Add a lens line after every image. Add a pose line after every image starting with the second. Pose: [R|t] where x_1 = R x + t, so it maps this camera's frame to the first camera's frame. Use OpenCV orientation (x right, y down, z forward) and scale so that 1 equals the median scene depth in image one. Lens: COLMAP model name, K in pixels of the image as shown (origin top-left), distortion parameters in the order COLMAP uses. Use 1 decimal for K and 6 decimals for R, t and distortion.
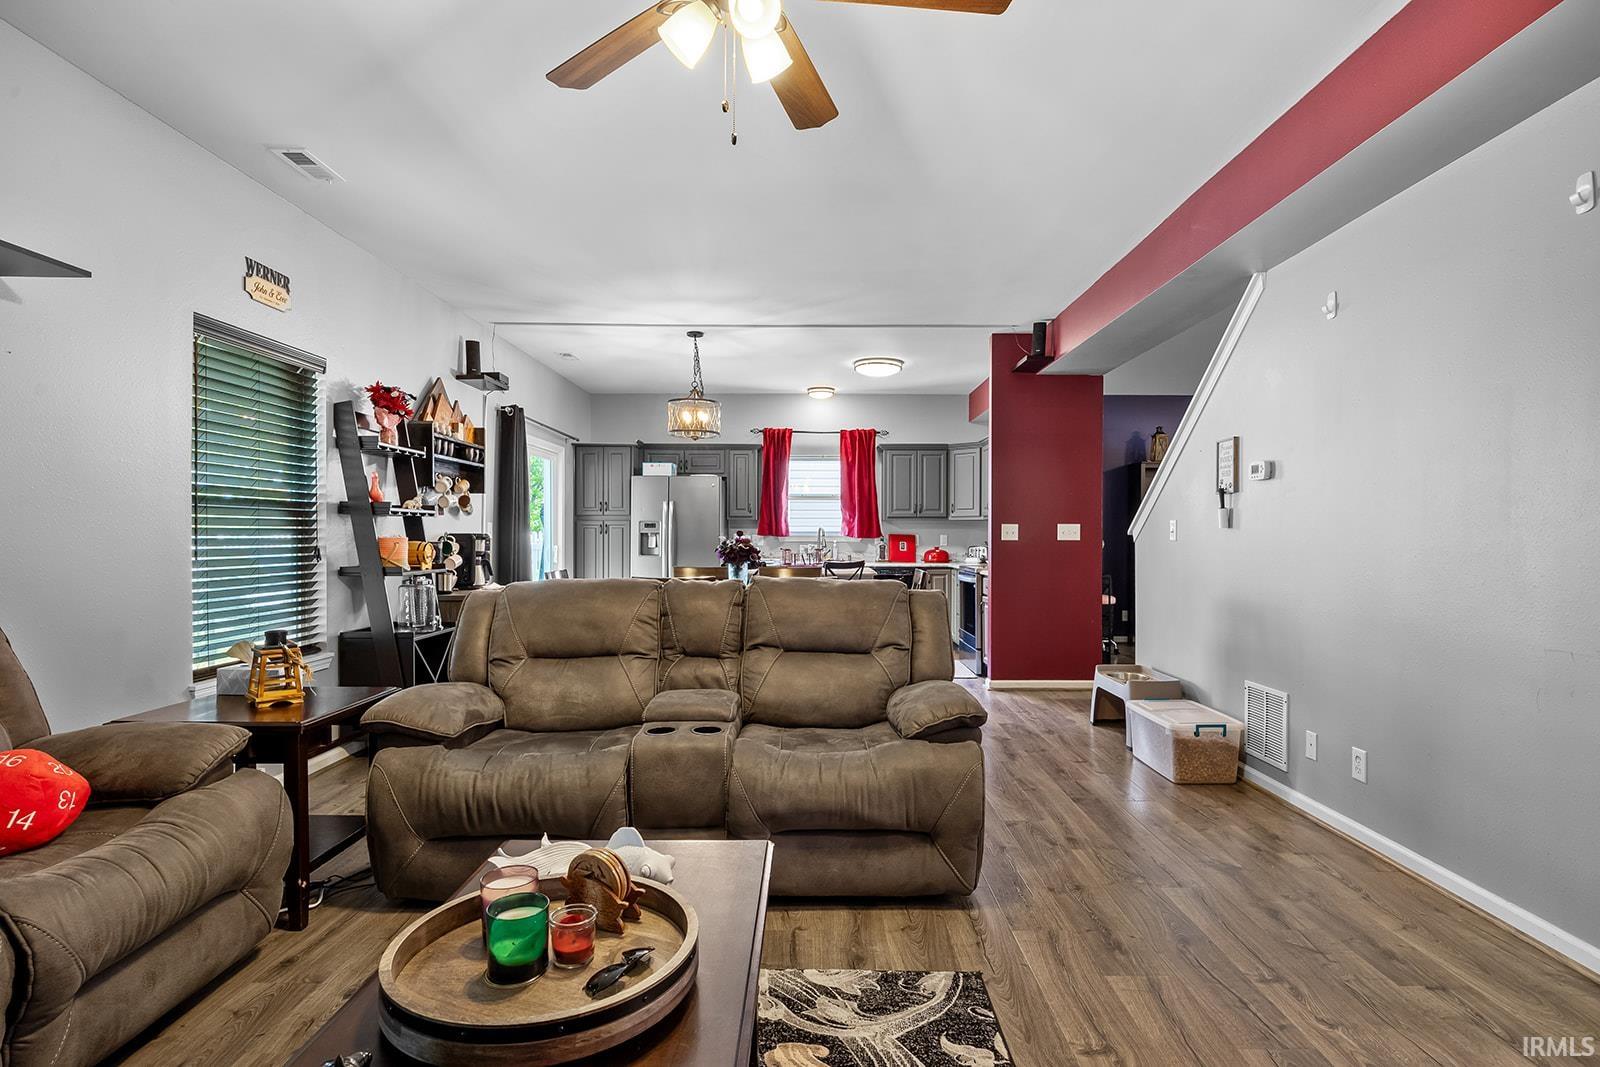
lens RADIAL K [[863.5, 0, 748.9], [0, 863.5, 526.5], [0, 0, 1]] dist [0.000559, -0.000008]
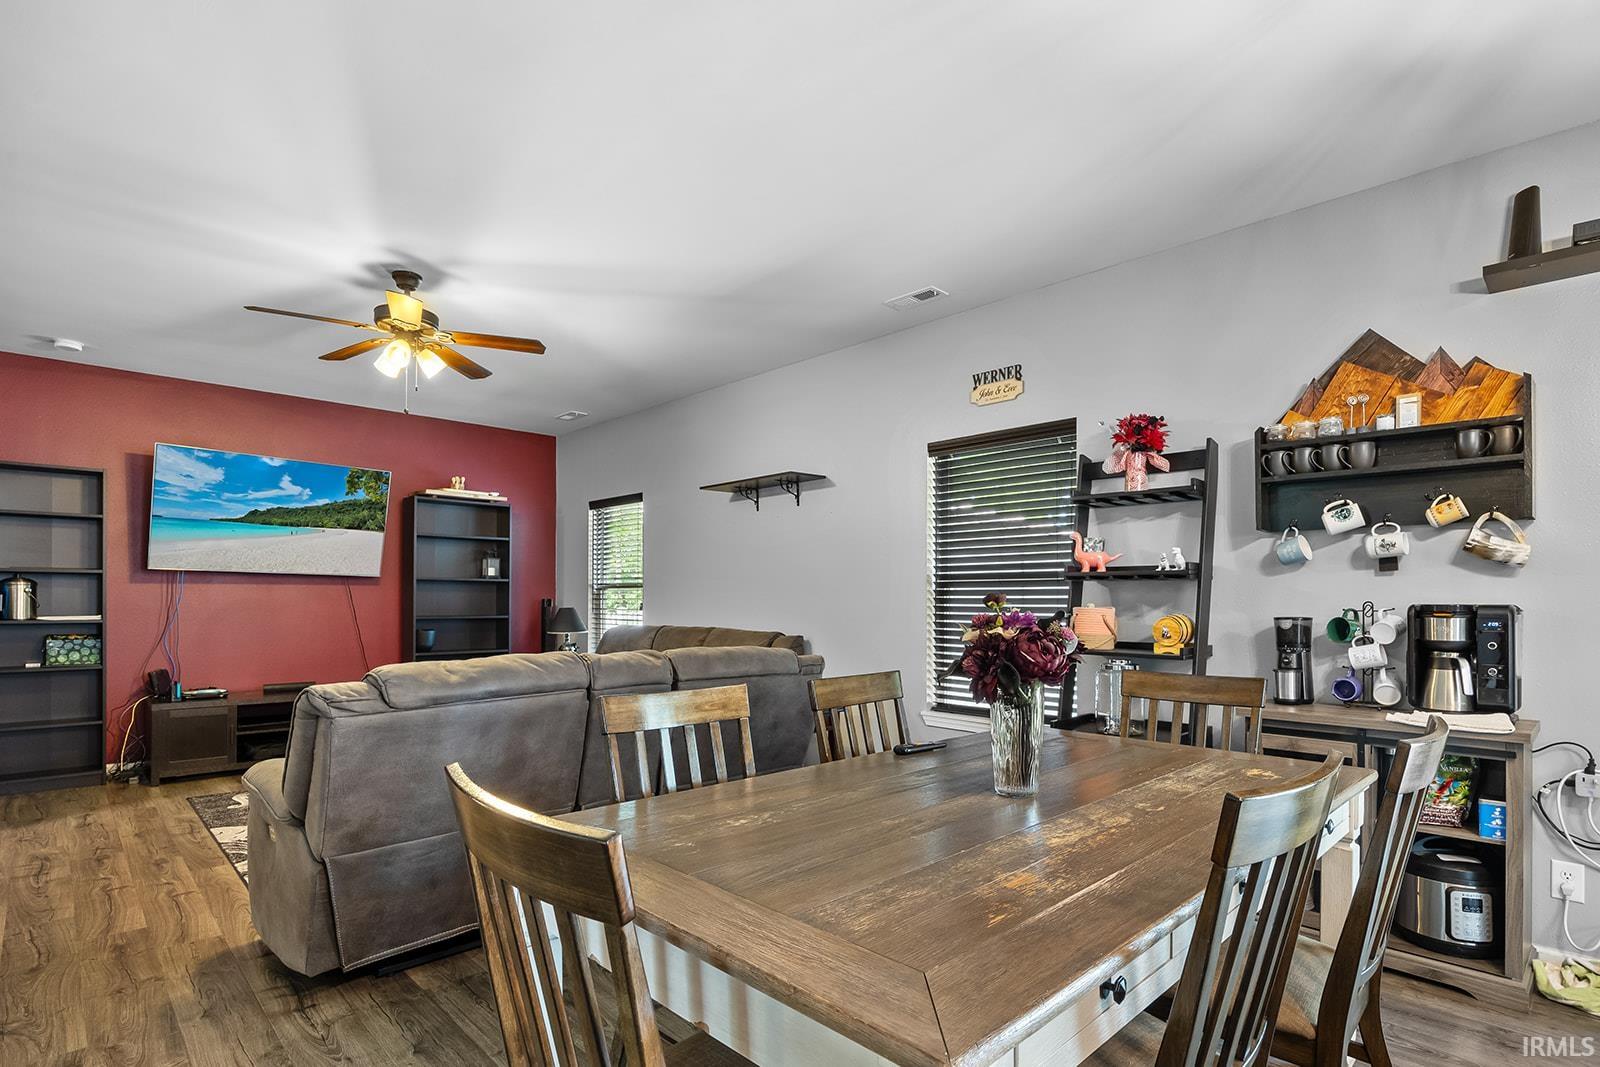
lens RADIAL K [[792.1, 0, 795.1], [0, 792.1, 540.8], [0, 0, 1]] dist [-0.001494, -0.000006]
pose [[-0.681425, -0.053598, -0.729923, 0.381905], [0.006175, 0.996858, -0.078964, 0.005930], [0.731862, -0.058315, -0.678953, 1.532626]]
